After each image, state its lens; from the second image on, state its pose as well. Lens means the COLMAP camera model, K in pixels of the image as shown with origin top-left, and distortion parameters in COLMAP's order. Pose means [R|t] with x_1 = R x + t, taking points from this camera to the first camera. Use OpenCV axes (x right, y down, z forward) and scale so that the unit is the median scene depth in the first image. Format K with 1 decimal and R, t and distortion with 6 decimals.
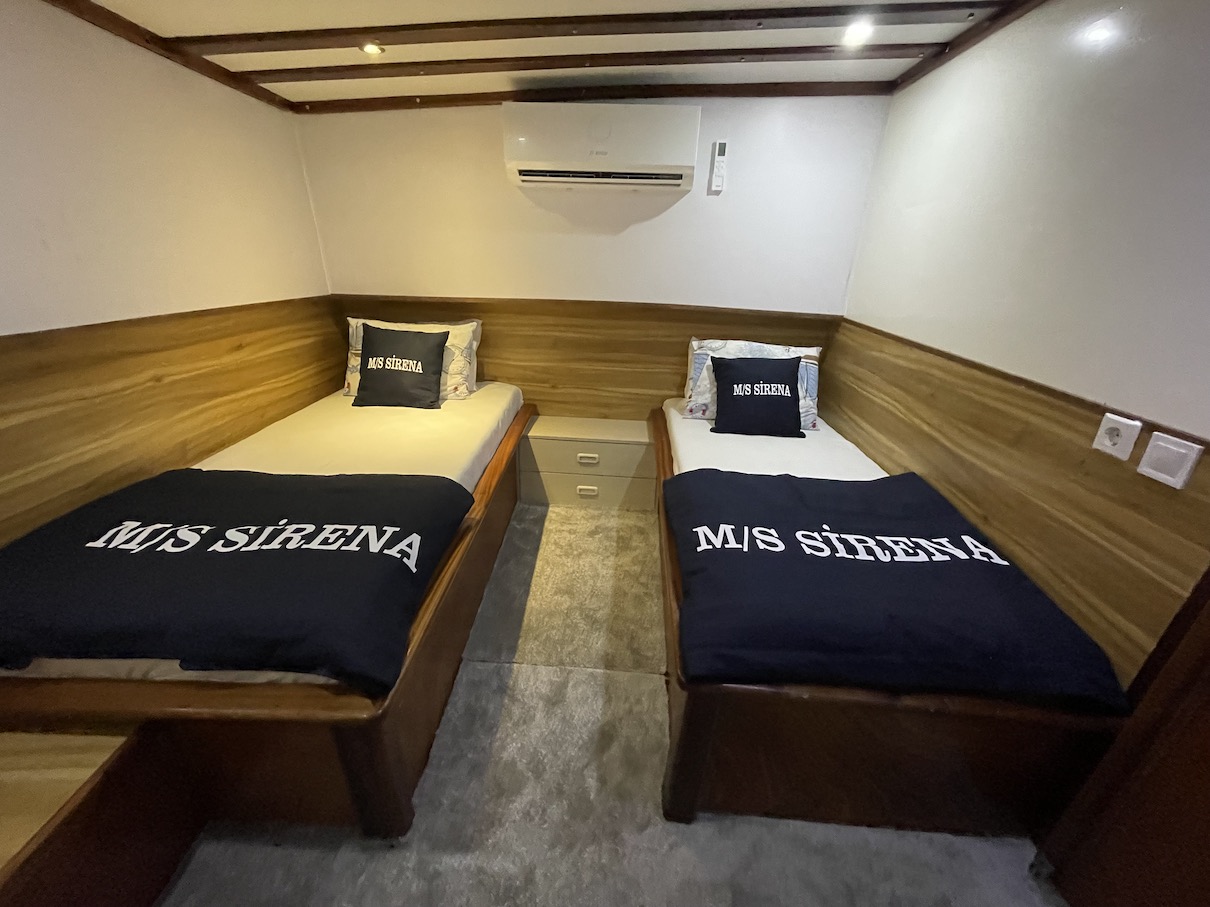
lens RADIAL K [[486.1, 0, 604.5], [0, 486.1, 457.9], [0, 0, 1]] dist [-0.006752, 0.000806]
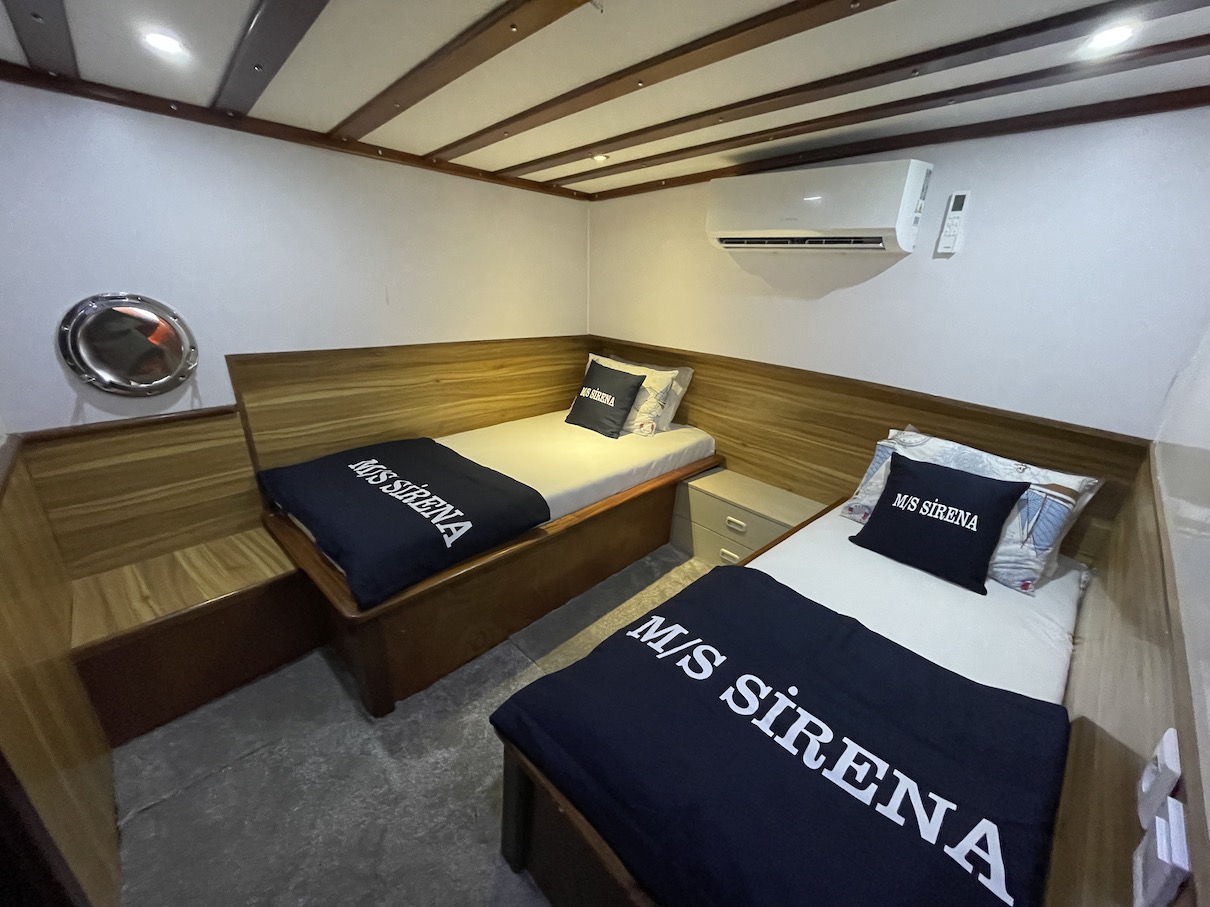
lens RADIAL K [[486.1, 0, 603.5], [0, 486.1, 458.5], [0, 0, 1]] dist [-0.006752, 0.000806]
pose [[0.737300, 0.246975, -0.628802, 0.655265], [-0.287515, 0.956992, 0.038753, -0.162946], [0.611329, 0.152218, 0.776599, 0.155614]]
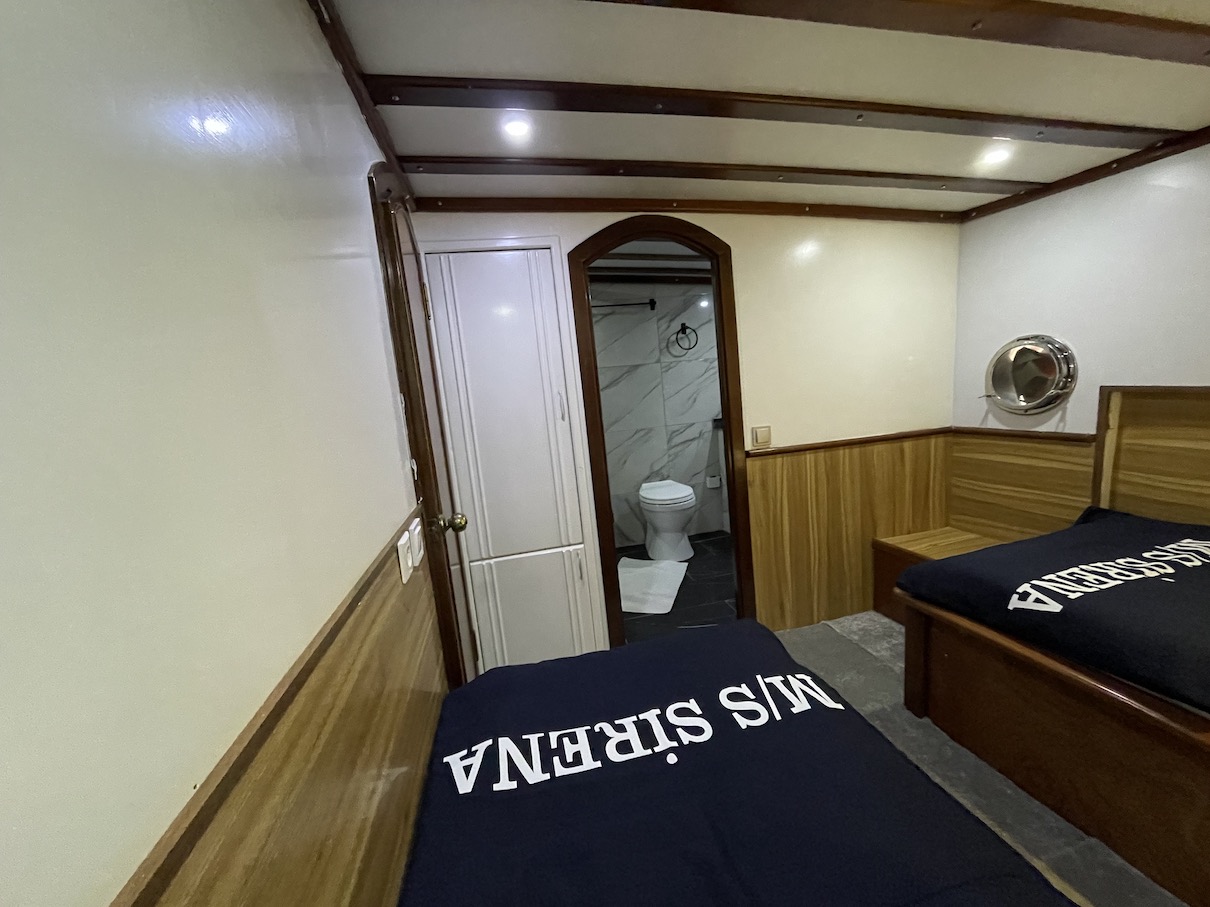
lens RADIAL K [[486.1, 0, 602.4], [0, 486.1, 449.6], [0, 0, 1]] dist [-0.006752, 0.000806]
pose [[-0.961158, 0.096618, -0.258534, 0.695860], [-0.044797, 0.869692, 0.491558, -0.537435], [0.272338, 0.484047, -0.831583, 1.357510]]
